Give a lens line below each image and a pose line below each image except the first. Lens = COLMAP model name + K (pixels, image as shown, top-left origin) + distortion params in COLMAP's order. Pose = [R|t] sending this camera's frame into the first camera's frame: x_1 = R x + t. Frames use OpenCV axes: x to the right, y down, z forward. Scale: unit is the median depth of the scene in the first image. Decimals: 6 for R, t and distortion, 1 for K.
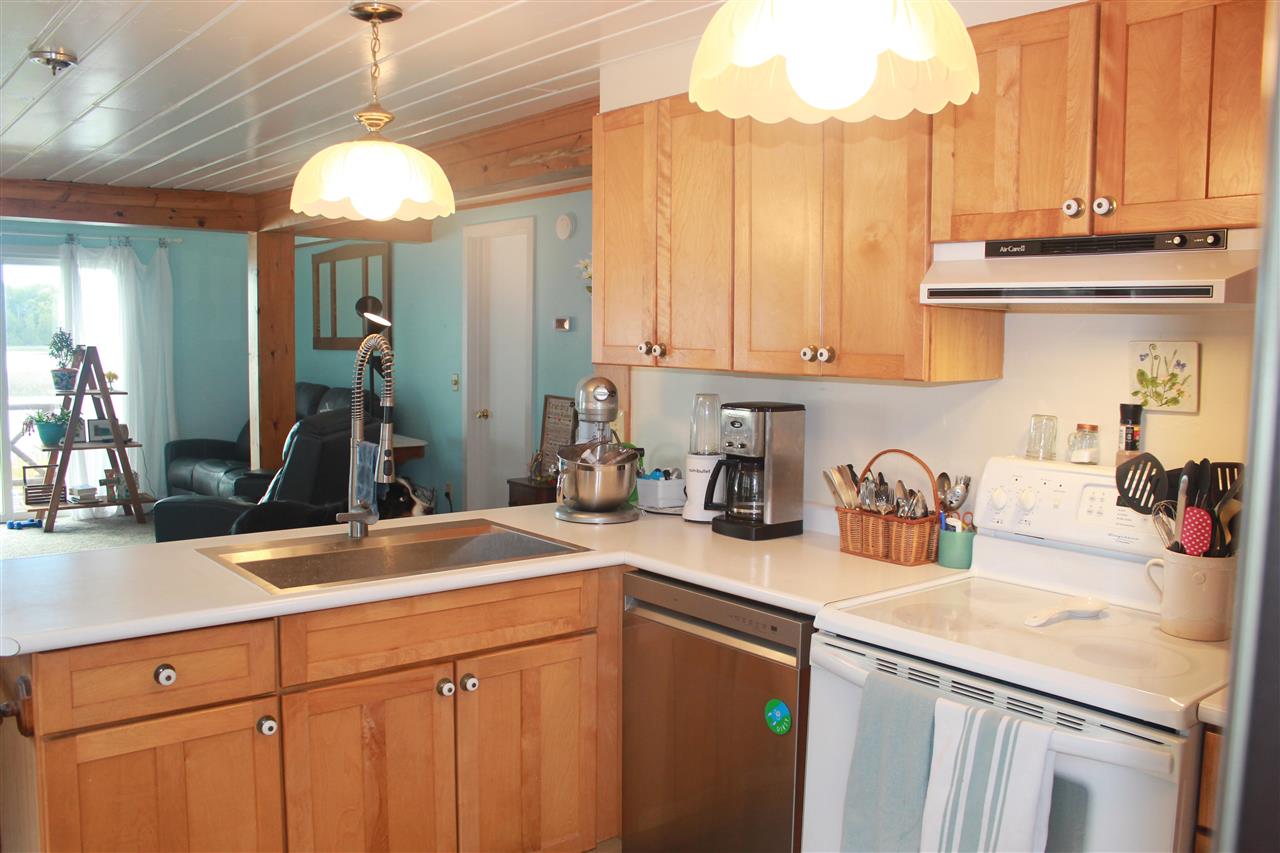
lens RADIAL K [[1079.6, 0, 640.6], [0, 1079.6, 428.4], [0, 0, 1]] dist [-0.142721, 0.053562]
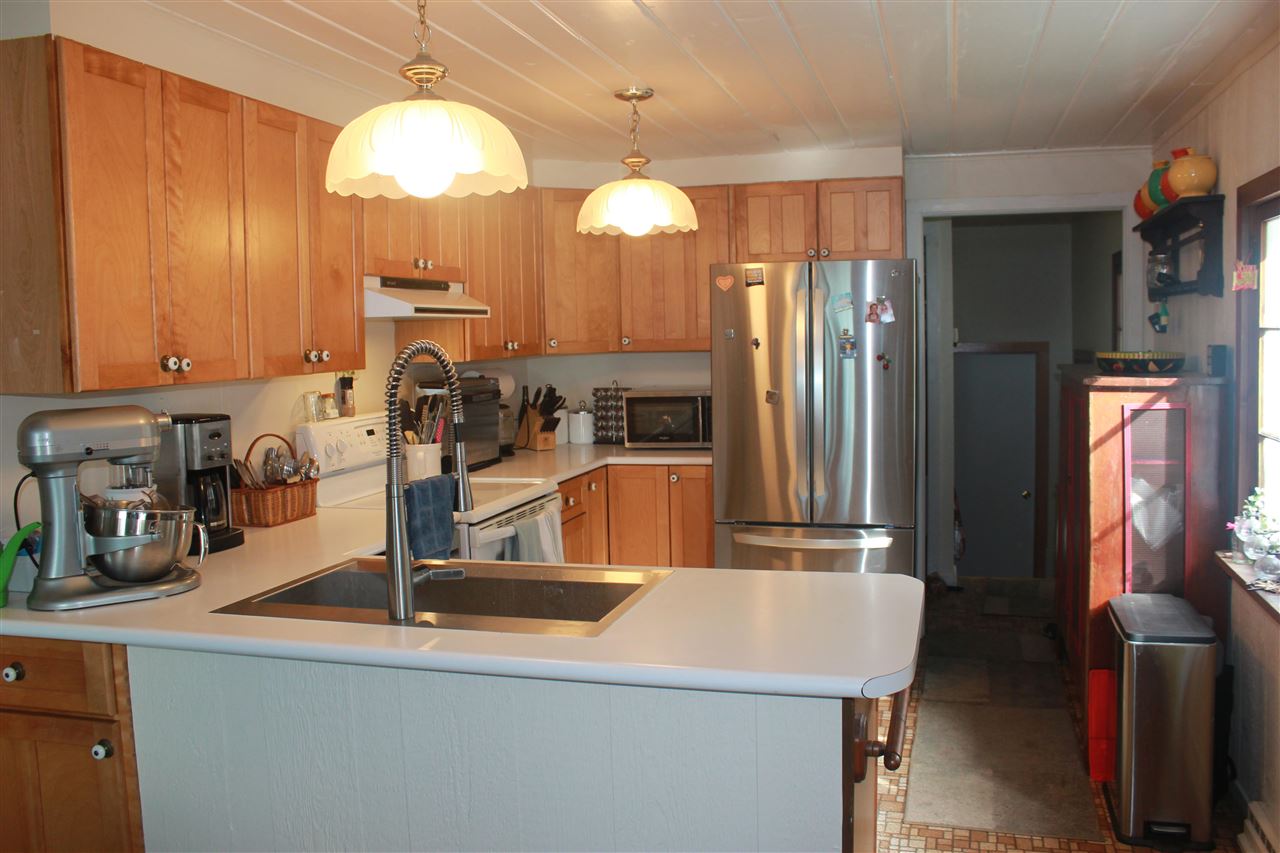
lens RADIAL K [[1079.6, 0, 639.4], [0, 1079.6, 423.4], [0, 0, 1]] dist [-0.142721, 0.053562]
pose [[-0.563664, -0.064017, 0.823520, -1.089609], [0.094186, 0.985508, 0.141076, -0.136620], [-0.820617, 0.157083, -0.549466, 1.444980]]
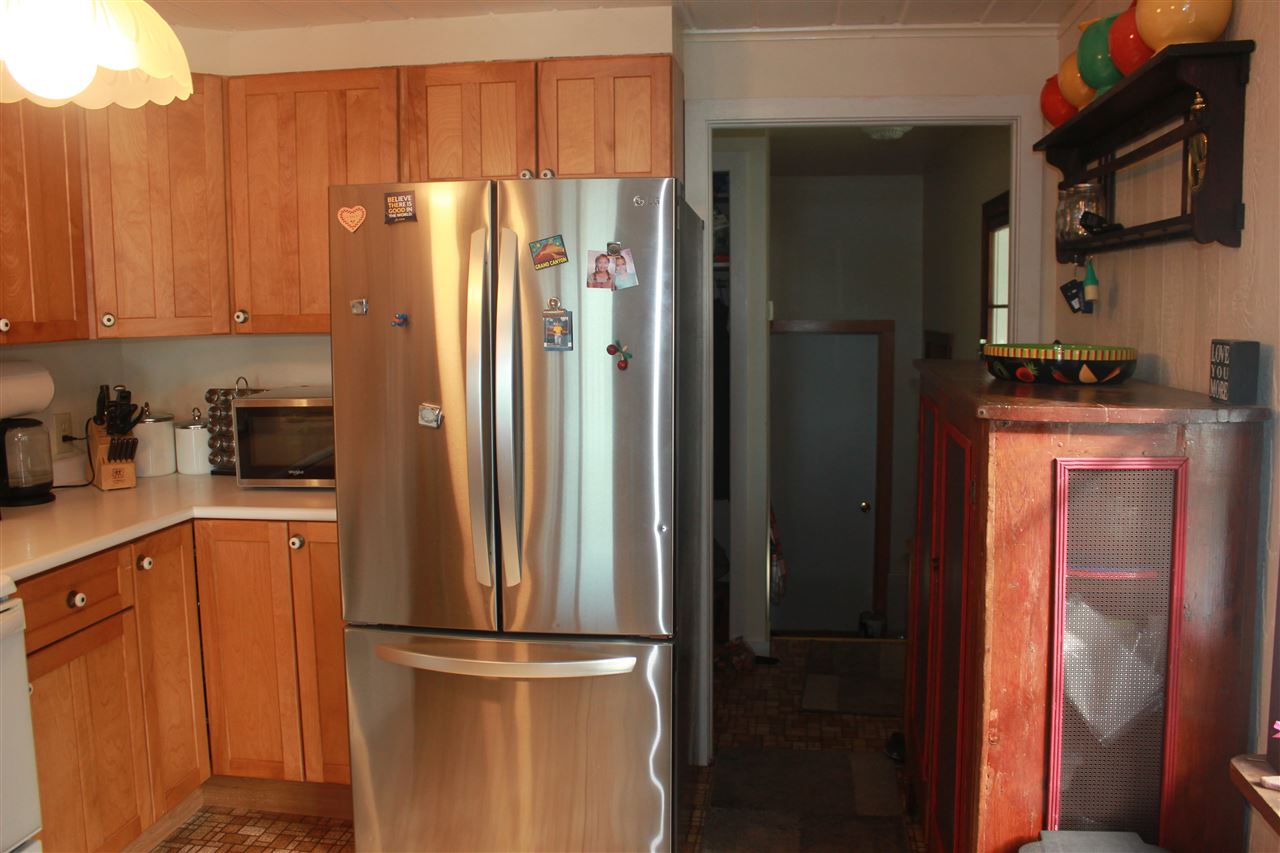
lens RADIAL K [[1079.6, 0, 637.6], [0, 1079.6, 435.5], [0, 0, 1]] dist [-0.142721, 0.053562]
pose [[-0.672273, -0.093423, 0.734385, -0.694680], [0.070363, 0.979451, 0.189010, -0.079007], [-0.736952, 0.178740, -0.651885, 0.893729]]
